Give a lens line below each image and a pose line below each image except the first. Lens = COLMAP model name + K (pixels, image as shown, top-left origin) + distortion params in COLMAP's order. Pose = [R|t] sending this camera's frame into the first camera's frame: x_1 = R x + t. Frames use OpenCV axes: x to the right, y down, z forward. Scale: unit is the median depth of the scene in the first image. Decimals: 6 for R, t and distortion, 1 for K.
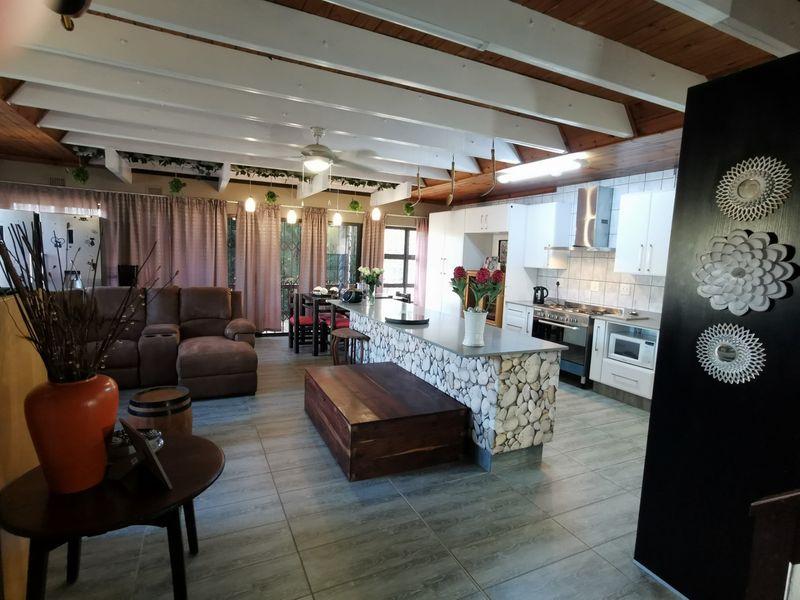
lens RADIAL K [[433.4, 0, 403.9], [0, 433.4, 298.8], [0, 0, 1]] dist [-0.020576, 0.015815]
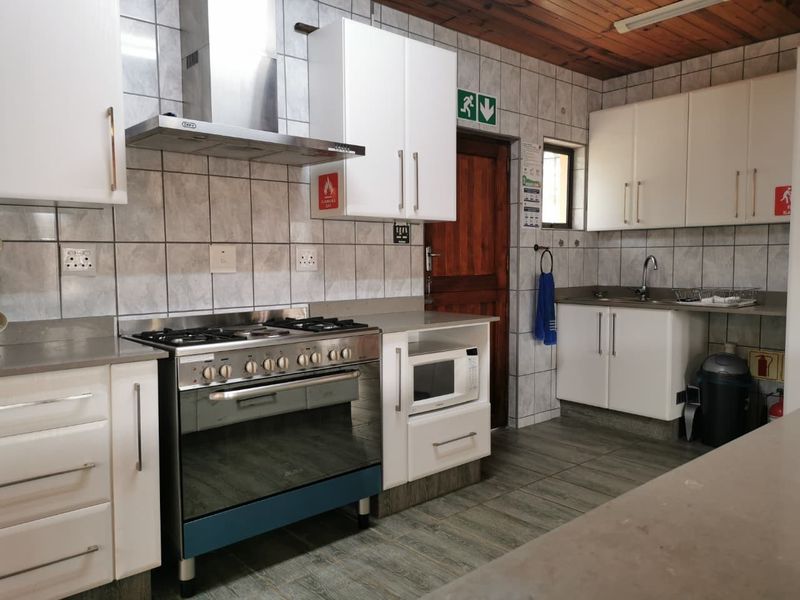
lens RADIAL K [[614.1, 0, 400.5], [0, 614.1, 297.9], [0, 0, 1]] dist [0.059894, -0.037259]
pose [[-0.265551, -0.104225, 0.958447, -0.094922], [0.092492, 0.986800, 0.132934, -0.062793], [-0.959650, 0.123950, -0.252405, 1.248624]]
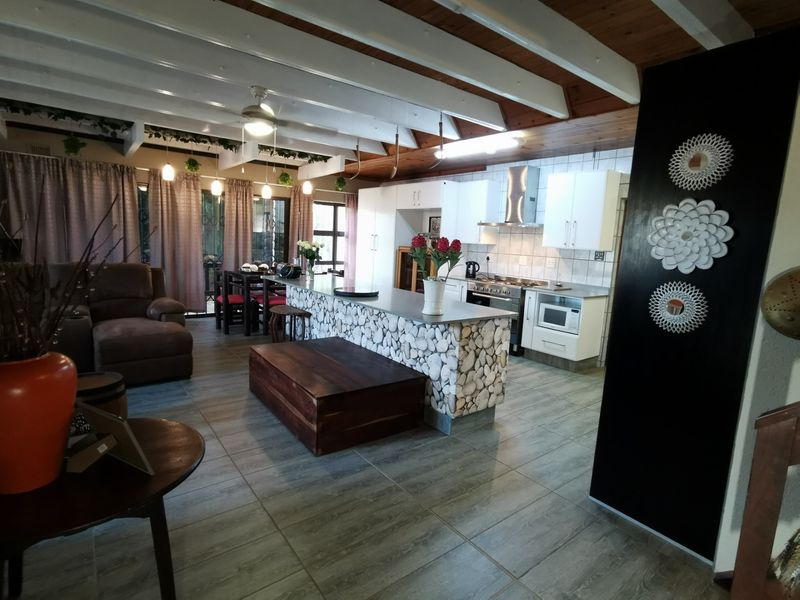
lens RADIAL K [[432.5, 0, 407.7], [0, 432.5, 297.5], [0, 0, 1]] dist [-0.020185, 0.015858]
pose [[0.977829, -0.022405, 0.208203, -0.077088], [0.014078, 0.999044, 0.041392, 0.017976], [-0.208931, -0.037543, 0.977209, 0.013320]]
